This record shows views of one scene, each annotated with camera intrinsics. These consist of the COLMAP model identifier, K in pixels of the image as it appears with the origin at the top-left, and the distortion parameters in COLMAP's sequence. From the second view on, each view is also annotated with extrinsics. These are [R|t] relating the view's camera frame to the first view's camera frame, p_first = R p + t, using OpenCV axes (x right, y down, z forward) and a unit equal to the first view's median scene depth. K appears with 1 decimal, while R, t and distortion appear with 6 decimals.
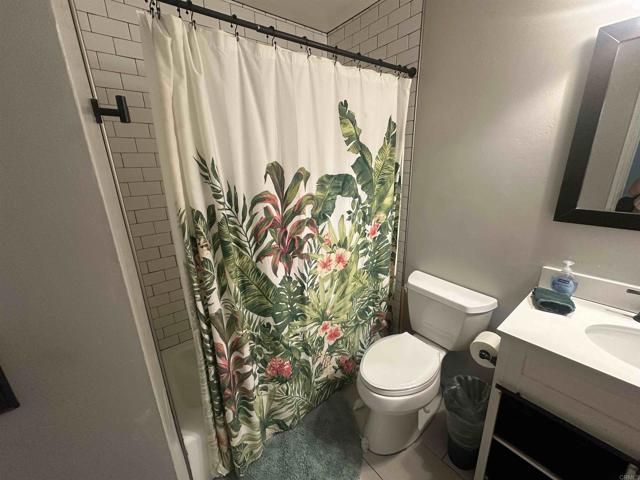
lens RADIAL K [[255.0, 0, 321.3], [0, 255.0, 239.3], [0, 0, 1]] dist [0.001053, -0.000473]
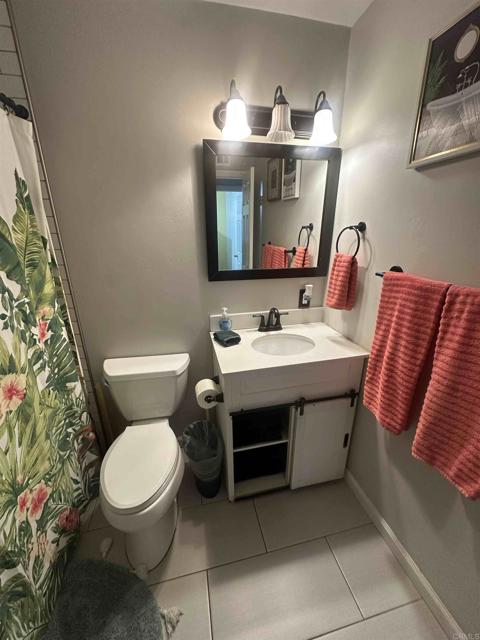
lens RADIAL K [[255.0, 0, 240.7], [0, 255.0, 319.6], [0, 0, 1]] dist [0.001053, -0.000473]
pose [[0.432396, -0.278947, 0.857451, -0.205519], [0.247319, 0.951164, 0.184715, -0.081874], [-0.867103, 0.132194, 0.480268, 0.223334]]
